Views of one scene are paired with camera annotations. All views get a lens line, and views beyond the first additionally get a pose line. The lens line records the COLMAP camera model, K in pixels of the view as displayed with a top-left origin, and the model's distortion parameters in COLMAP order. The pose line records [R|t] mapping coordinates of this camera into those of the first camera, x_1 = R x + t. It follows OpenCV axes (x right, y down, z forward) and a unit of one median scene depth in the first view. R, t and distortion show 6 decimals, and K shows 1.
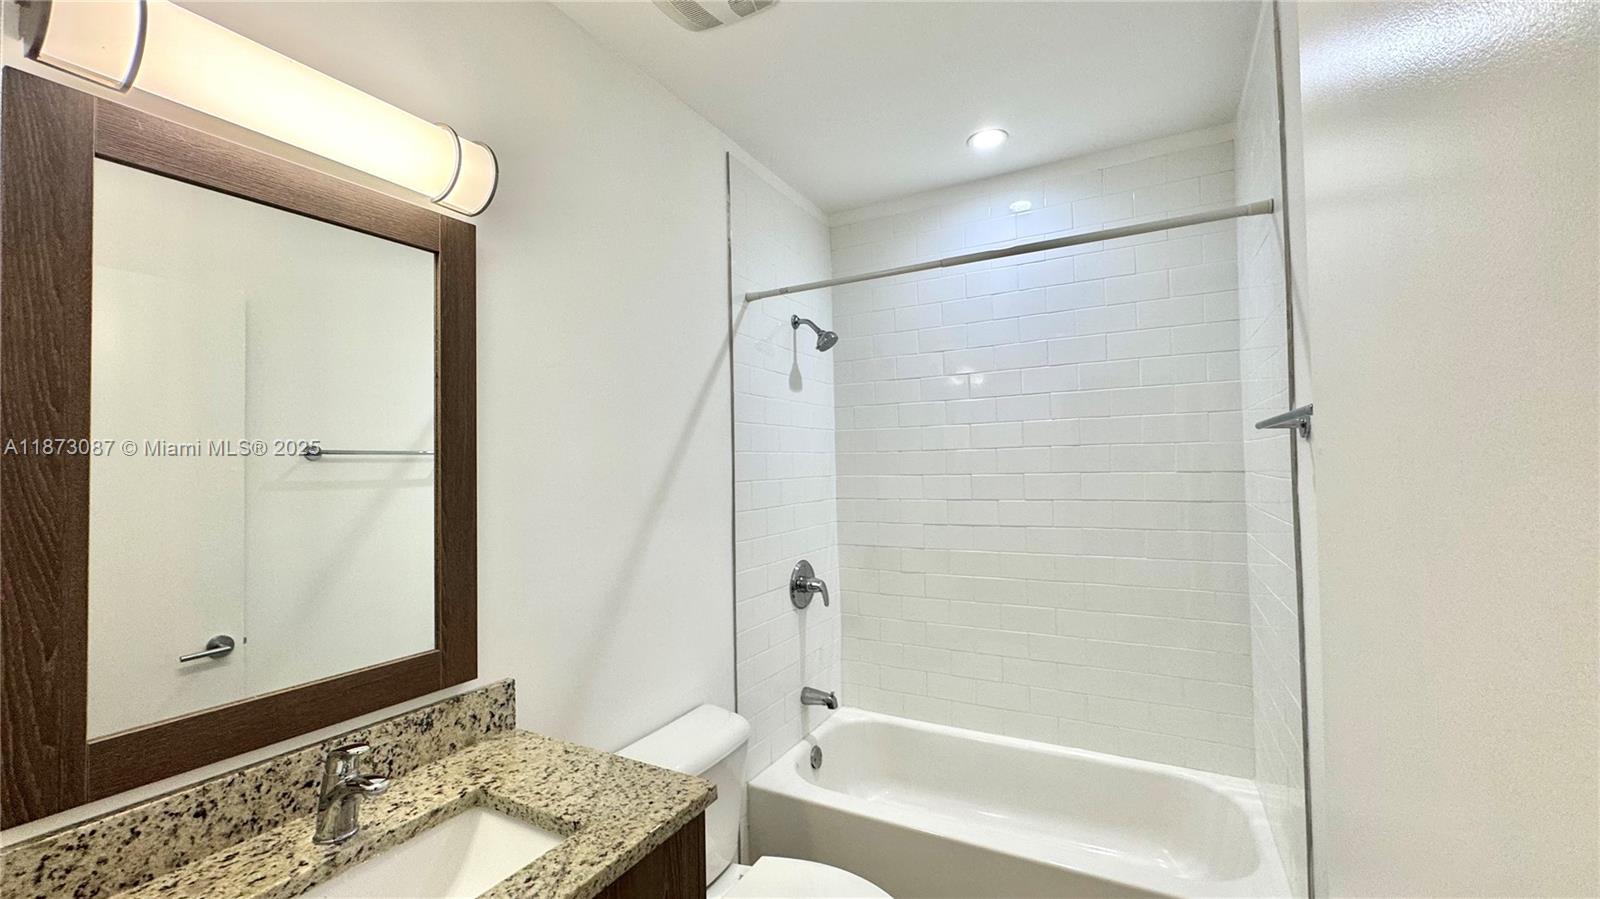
lens RADIAL K [[632.8, 0, 800.0], [0, 632.8, 449.5], [0, 0, 1]] dist [-0.003238, 0.000471]
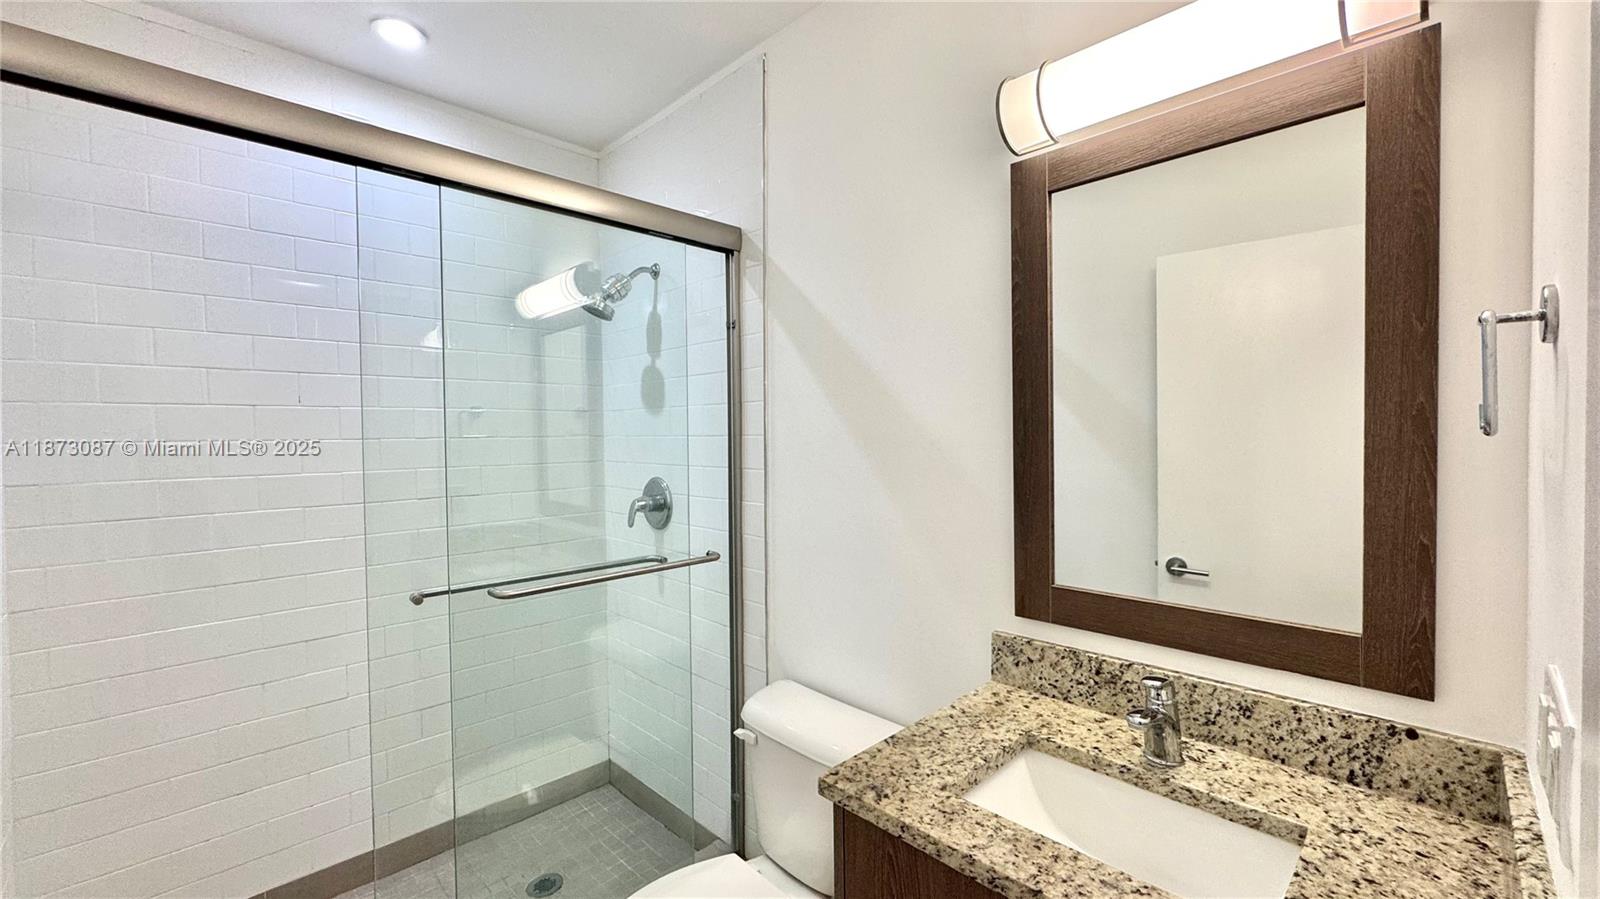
lens RADIAL K [[632.8, 0, 800.0], [0, 632.8, 449.5], [0, 0, 1]] dist [-0.003238, 0.000471]
pose [[-0.285400, 0.050611, -0.957071, 0.374366], [0.040965, 0.998336, 0.040577, 0.029064], [0.957533, -0.027626, -0.286999, 0.680336]]
